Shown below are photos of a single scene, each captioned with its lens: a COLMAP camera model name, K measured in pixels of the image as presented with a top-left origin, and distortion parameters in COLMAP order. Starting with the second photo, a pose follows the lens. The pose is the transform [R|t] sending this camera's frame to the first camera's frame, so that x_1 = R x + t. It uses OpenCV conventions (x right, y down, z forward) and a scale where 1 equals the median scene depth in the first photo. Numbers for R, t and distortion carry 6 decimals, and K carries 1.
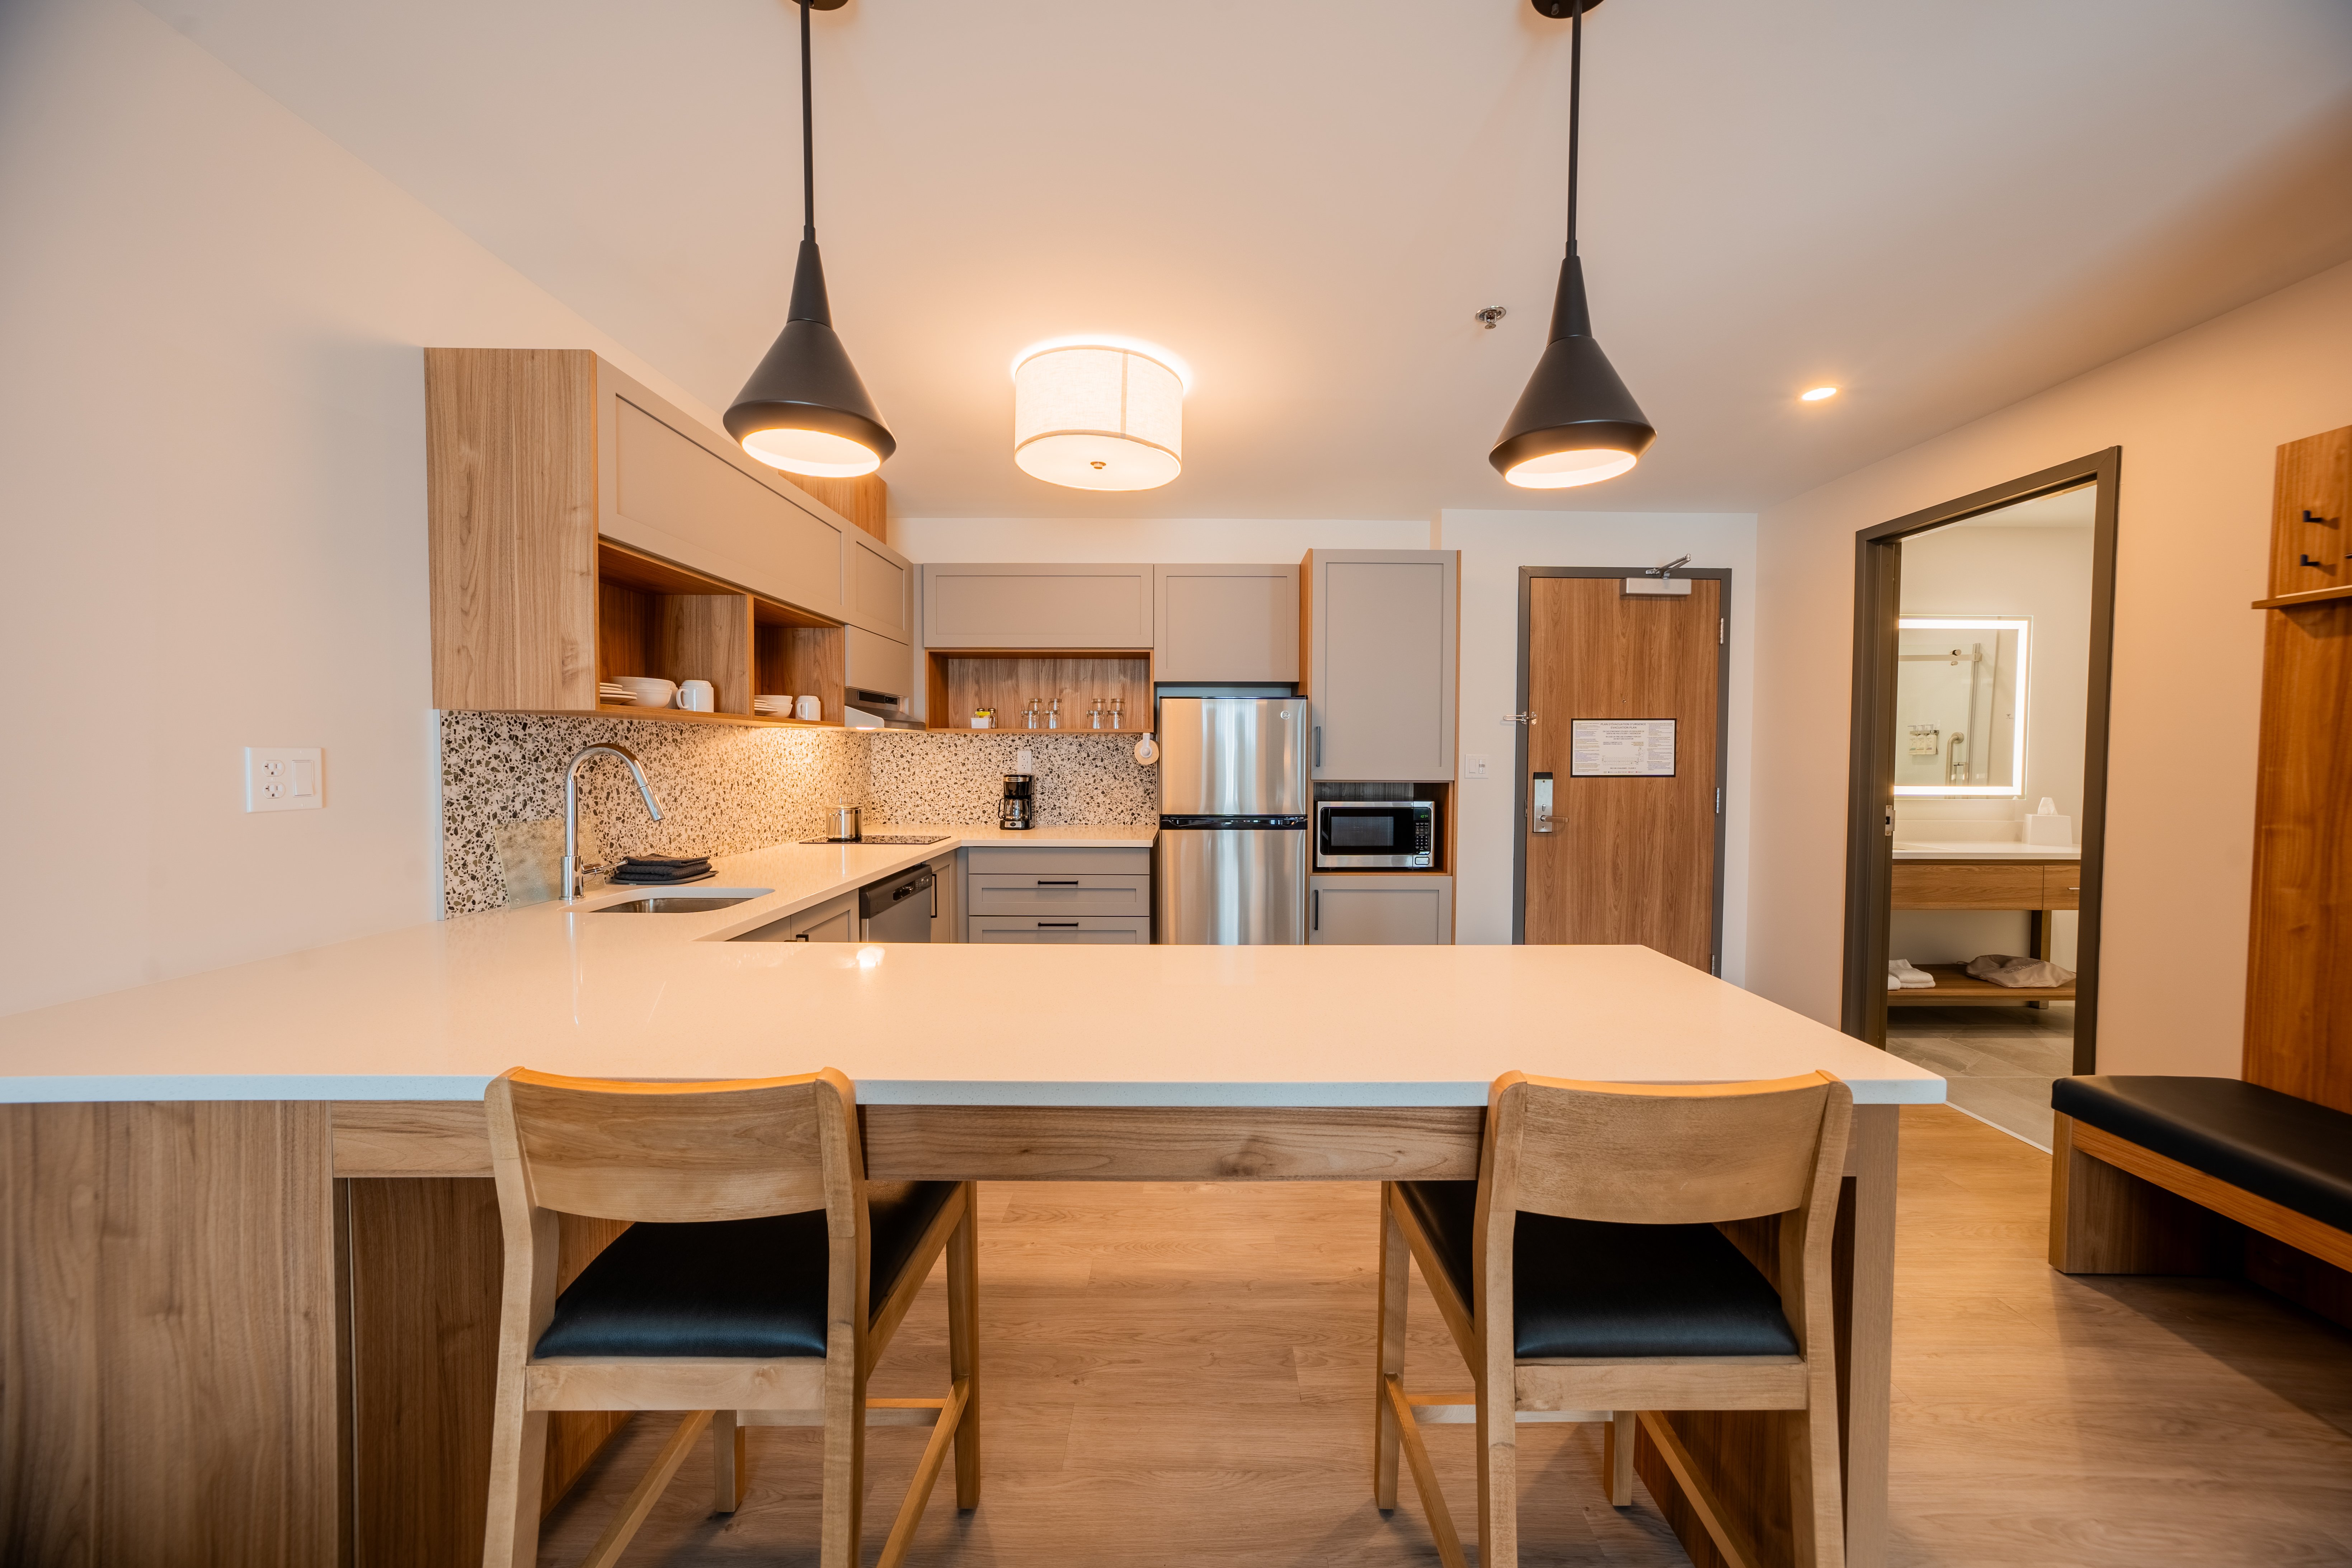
lens RADIAL K [[782.0, 0, 1172.8], [0, 782.0, 774.8], [0, 0, 1]] dist [-0.006056, 0.001571]
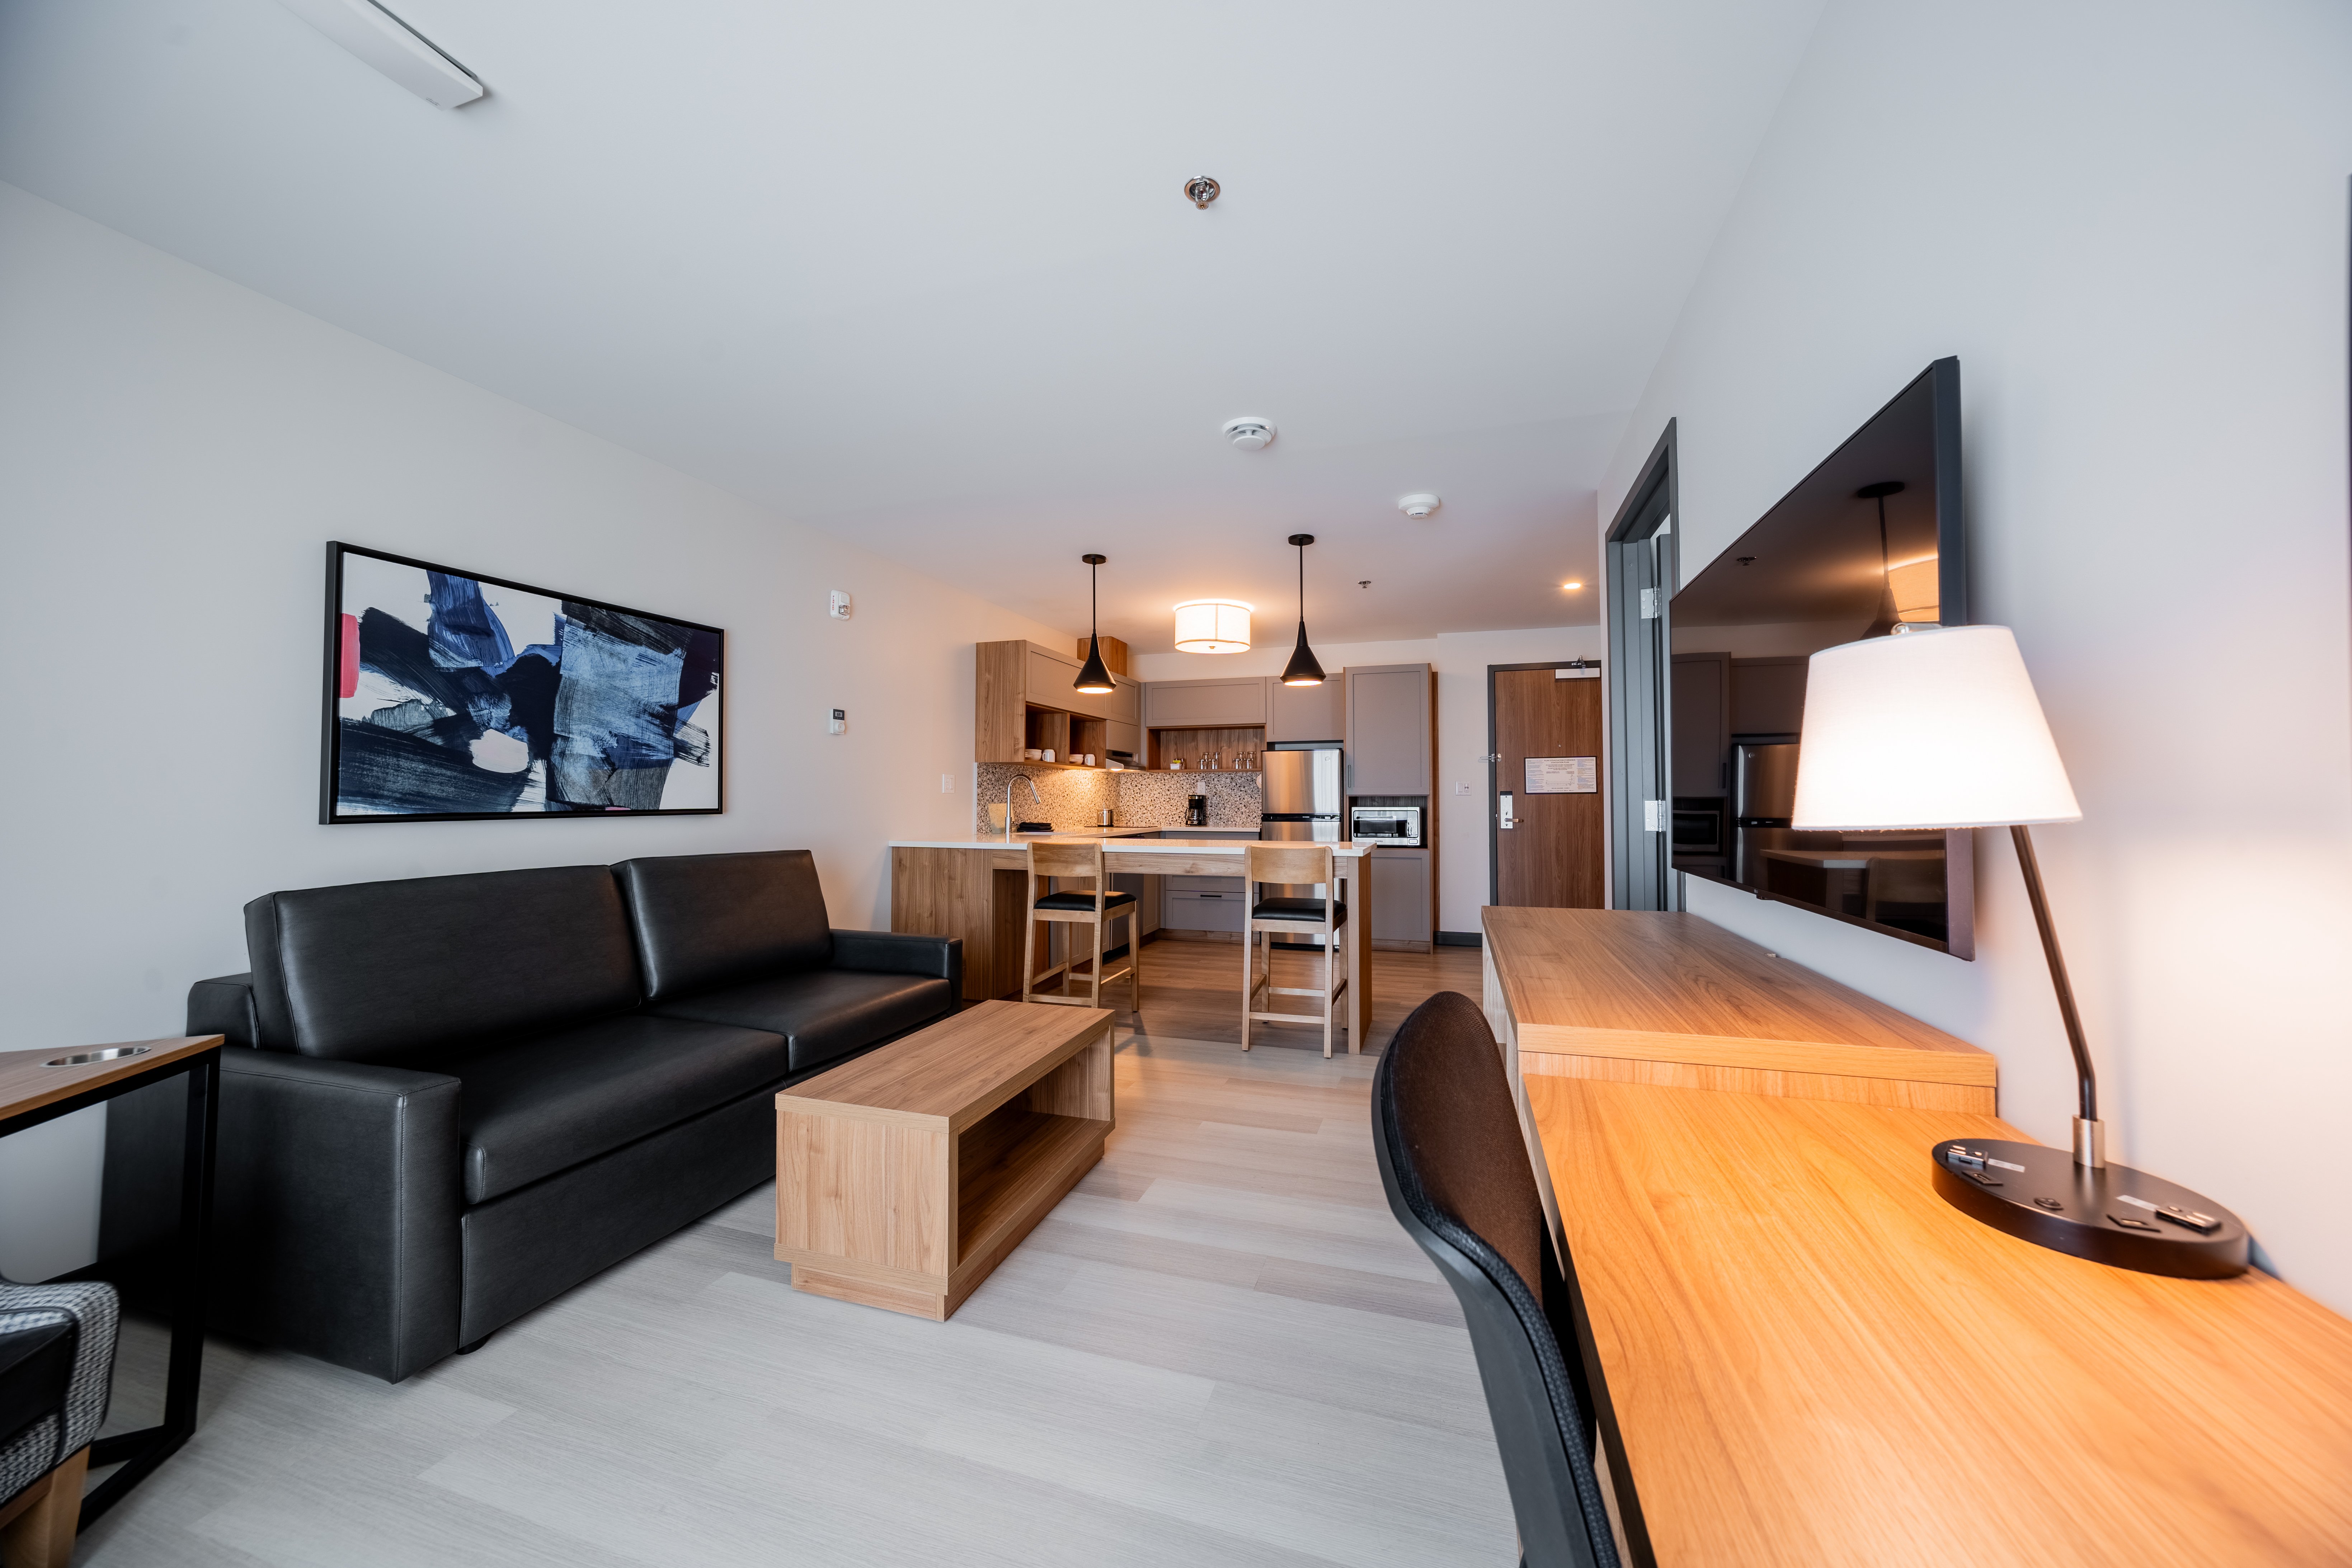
lens RADIAL K [[782.0, 0, 1176.0], [0, 782.0, 788.0], [0, 0, 1]] dist [-0.006056, 0.001571]
pose [[0.950081, -0.009024, -0.311872, 0.368809], [-0.004962, 0.999018, -0.044023, 0.073656], [0.311963, 0.043373, 0.949104, -0.832591]]
